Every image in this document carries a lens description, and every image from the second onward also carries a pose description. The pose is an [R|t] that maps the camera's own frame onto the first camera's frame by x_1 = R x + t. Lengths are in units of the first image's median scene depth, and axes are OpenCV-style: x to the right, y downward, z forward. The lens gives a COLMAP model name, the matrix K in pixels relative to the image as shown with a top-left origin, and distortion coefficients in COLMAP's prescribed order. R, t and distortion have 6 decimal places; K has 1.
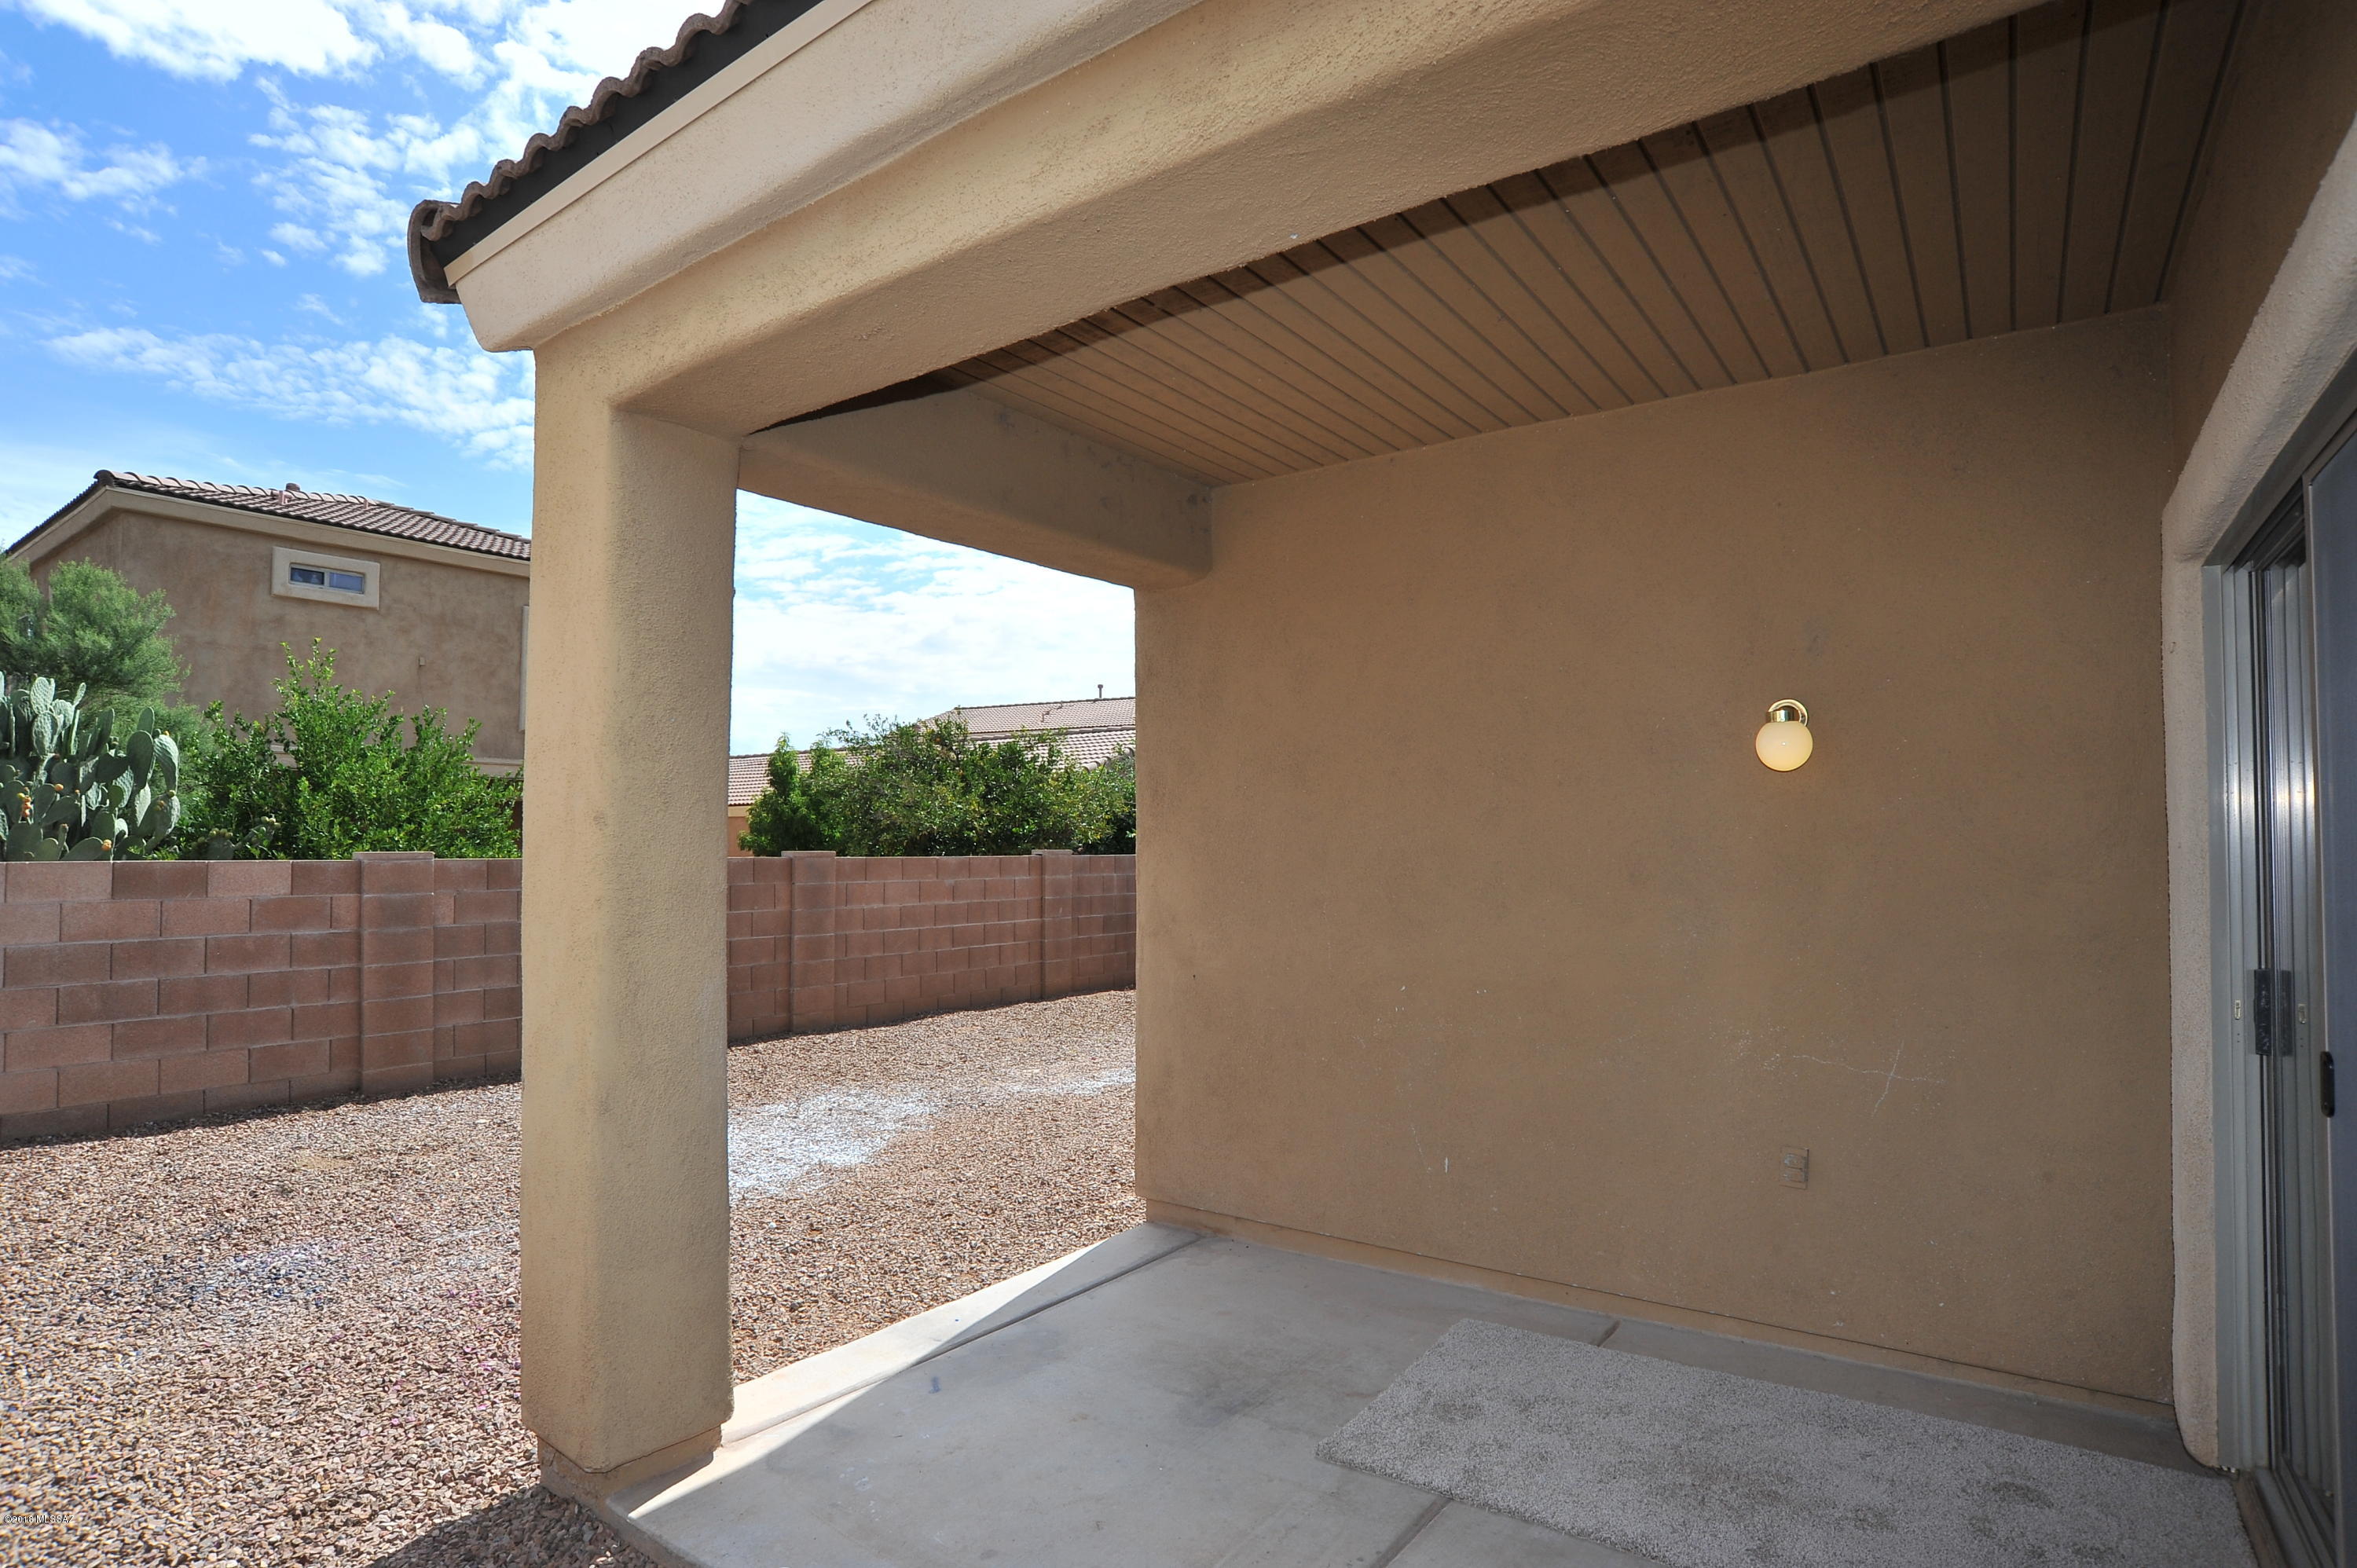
lens RADIAL K [[1176.6, 0, 1171.8], [0, 1176.6, 823.4], [0, 0, 1]] dist [-0.044675, 0.035486]
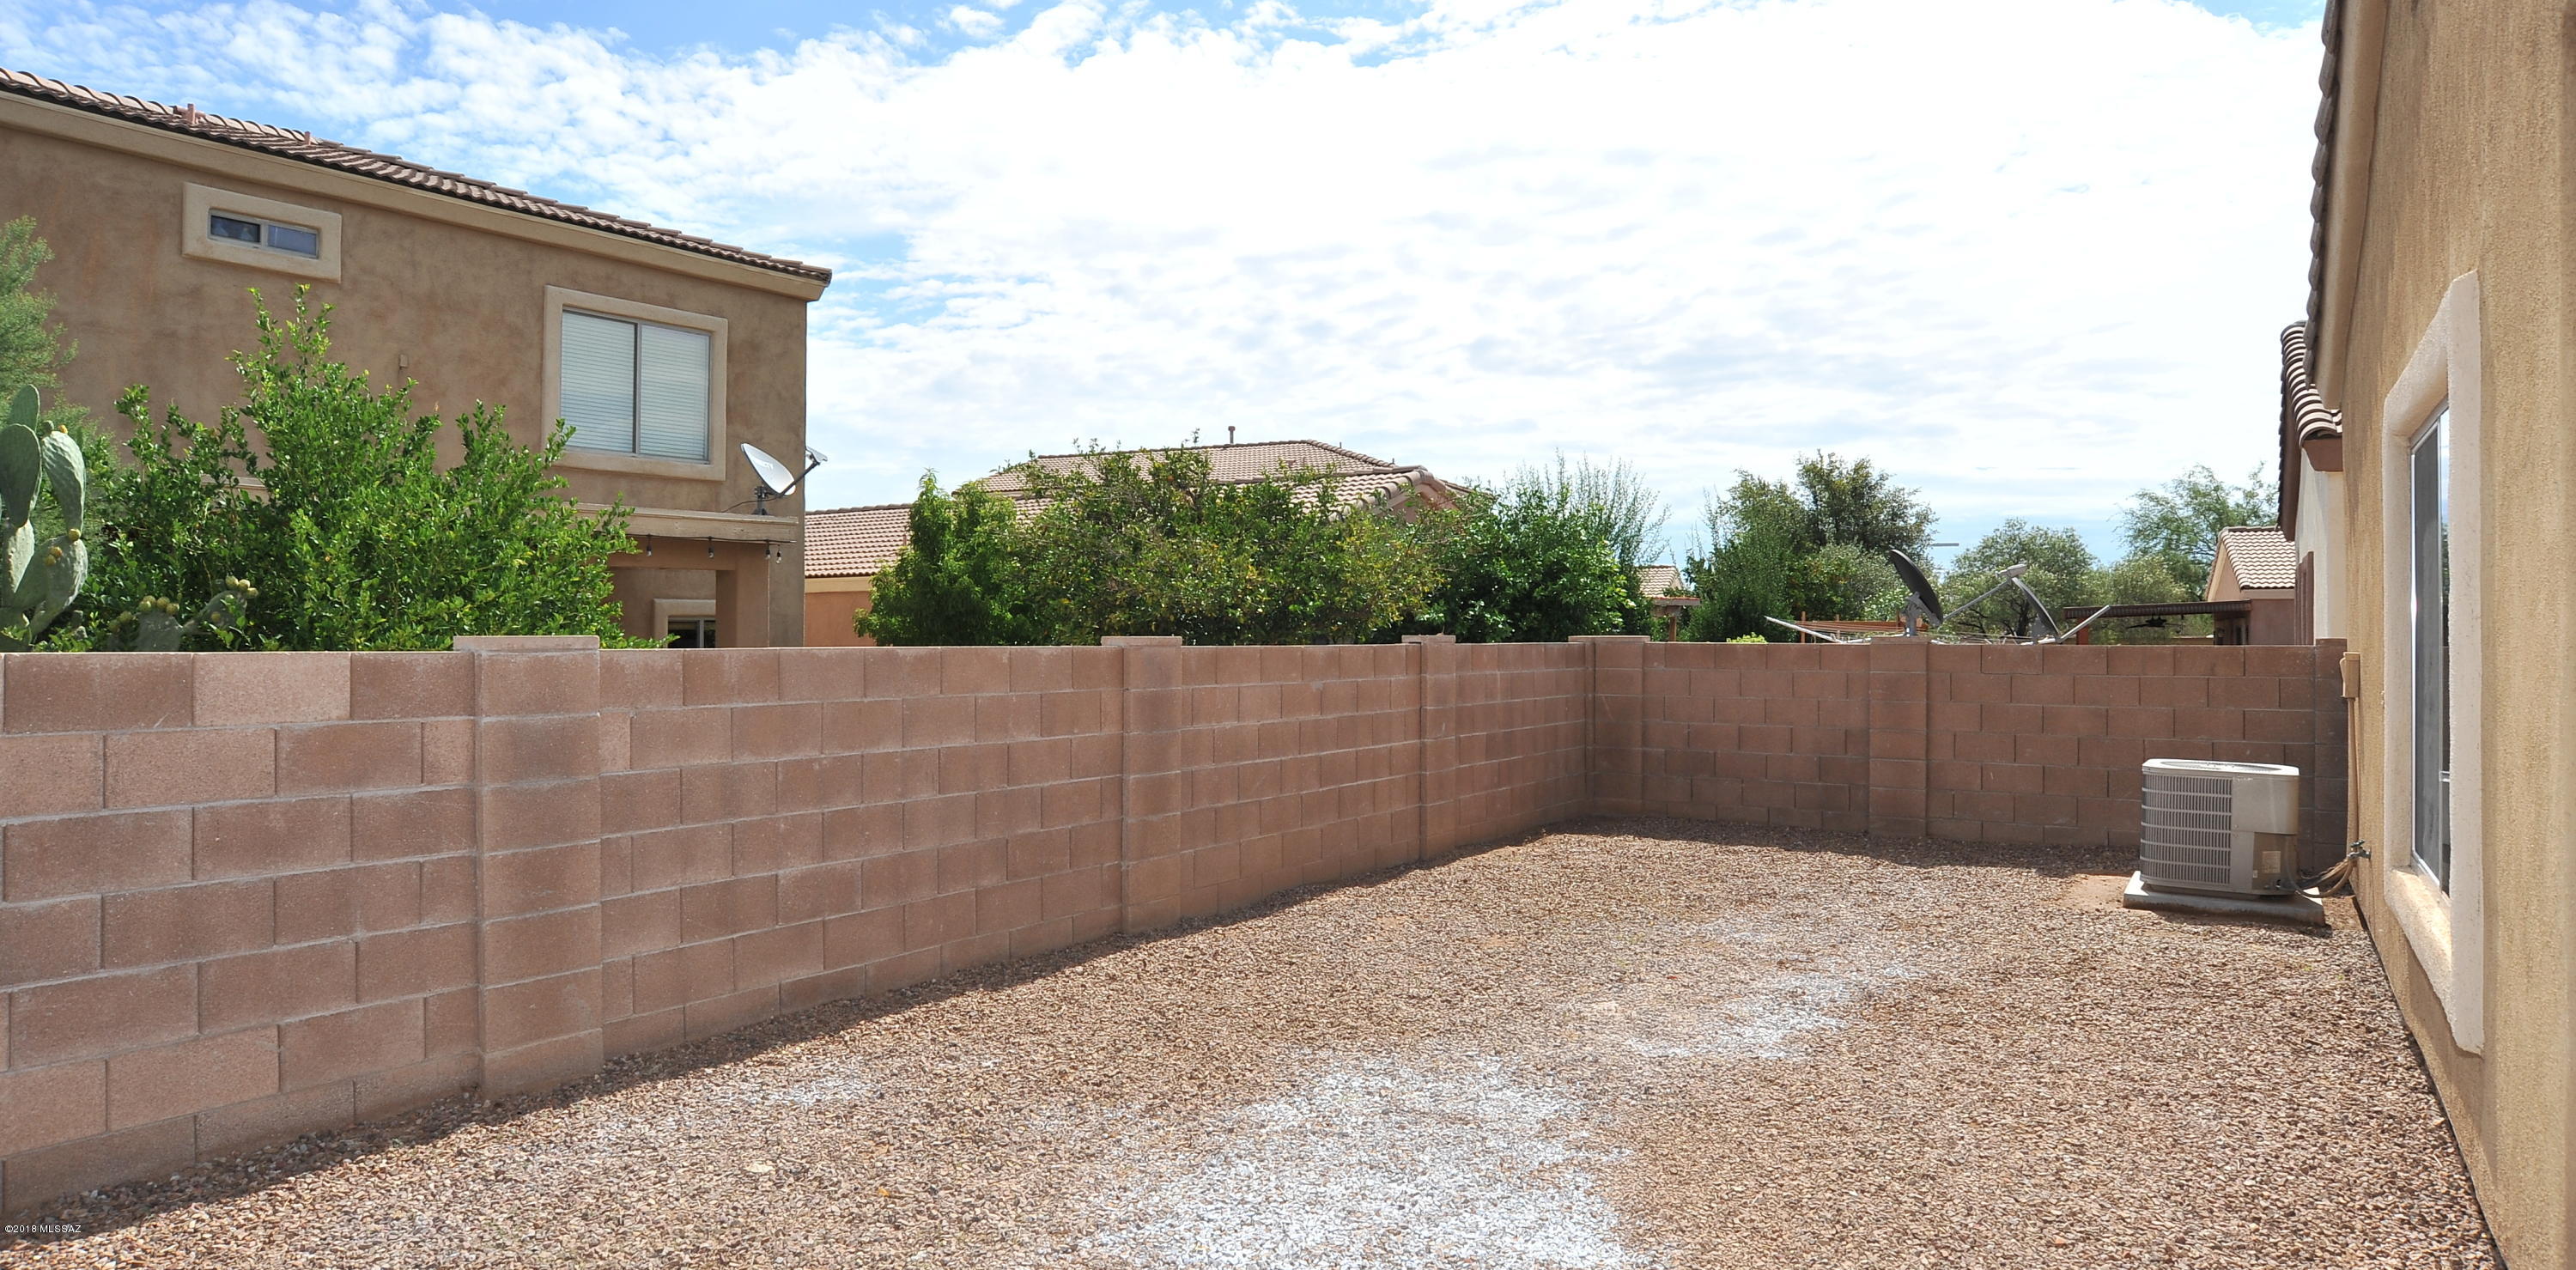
lens RADIAL K [[1413.4, 0, 1288.0], [0, 1413.4, 635.0], [0, 0, 1]] dist [-0.034839, 0.026806]
pose [[0.999391, 0.000836, 0.034878, -0.234205], [-0.001546, 0.999792, 0.020325, 0.006979], [-0.034854, -0.020366, 0.999185, 0.235731]]
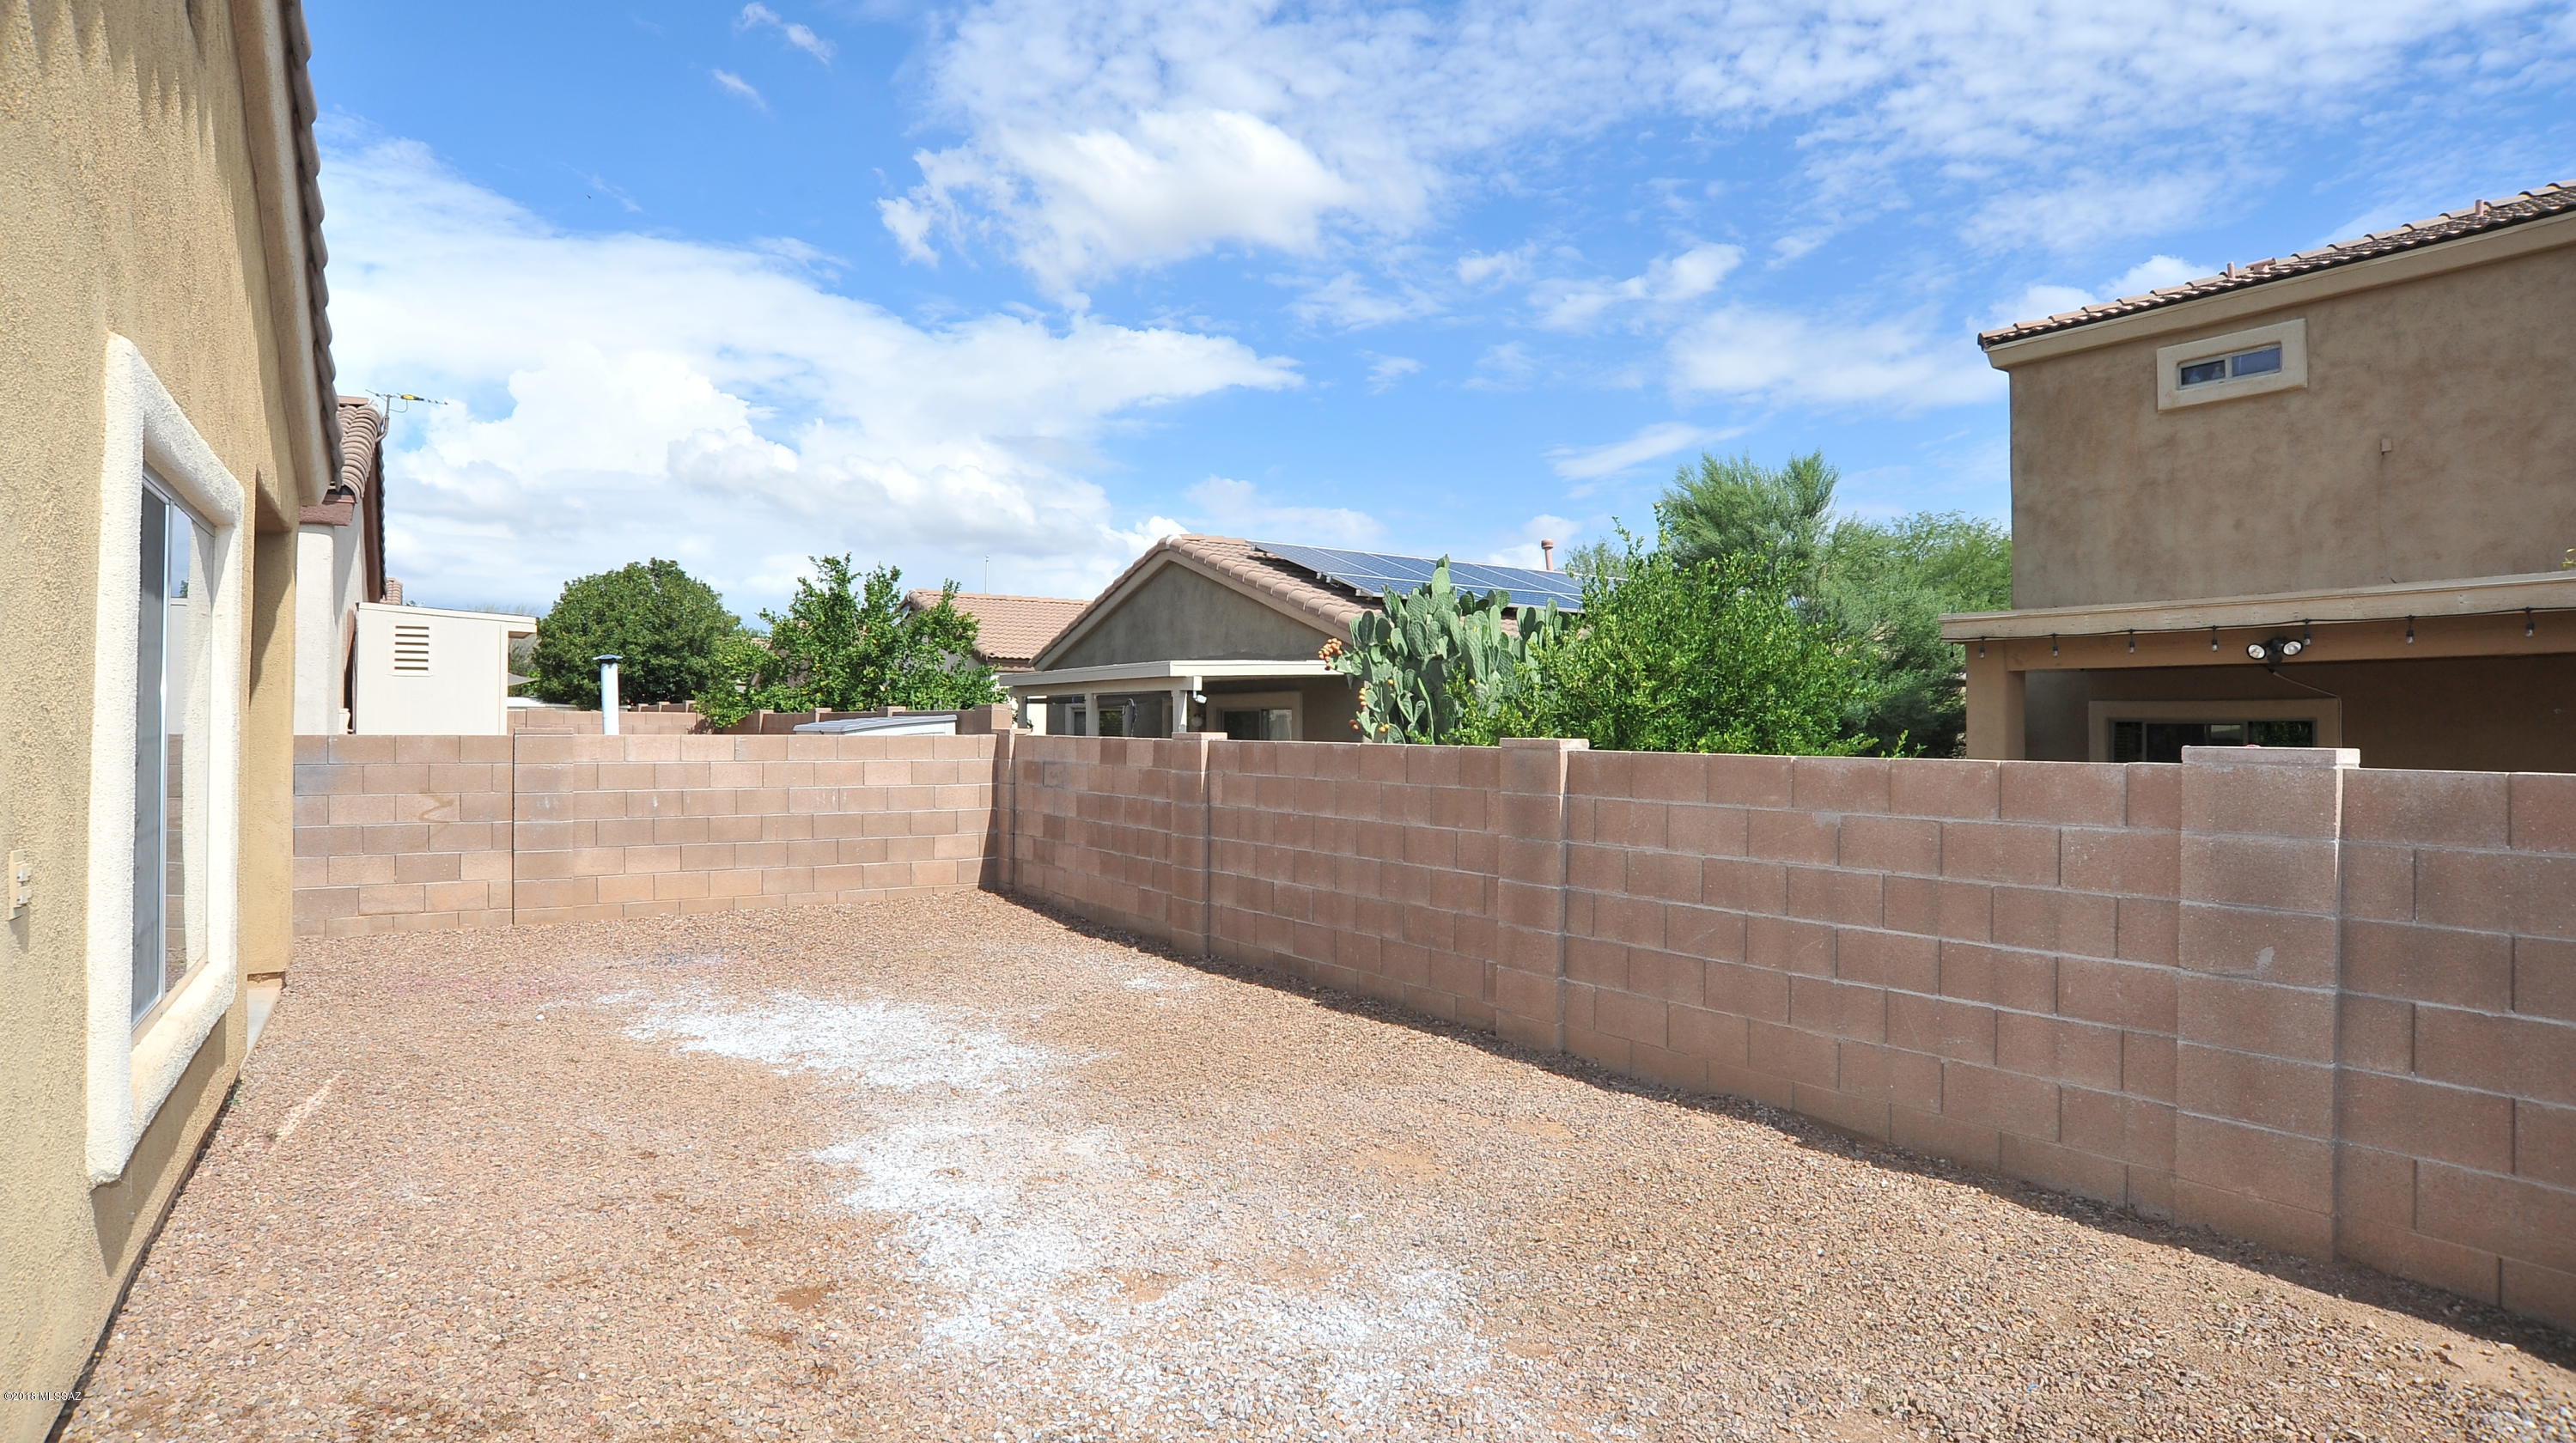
lens RADIAL K [[1295.6, 0, 1288.0], [0, 1295.6, 721.5], [0, 0, 1]] dist [-0.000800, 0.000960]
pose [[-0.280331, -0.006550, -0.959881, 0.309828], [0.011361, 0.999884, -0.010141, 0.018137], [0.959836, -0.013748, -0.280224, 0.955561]]
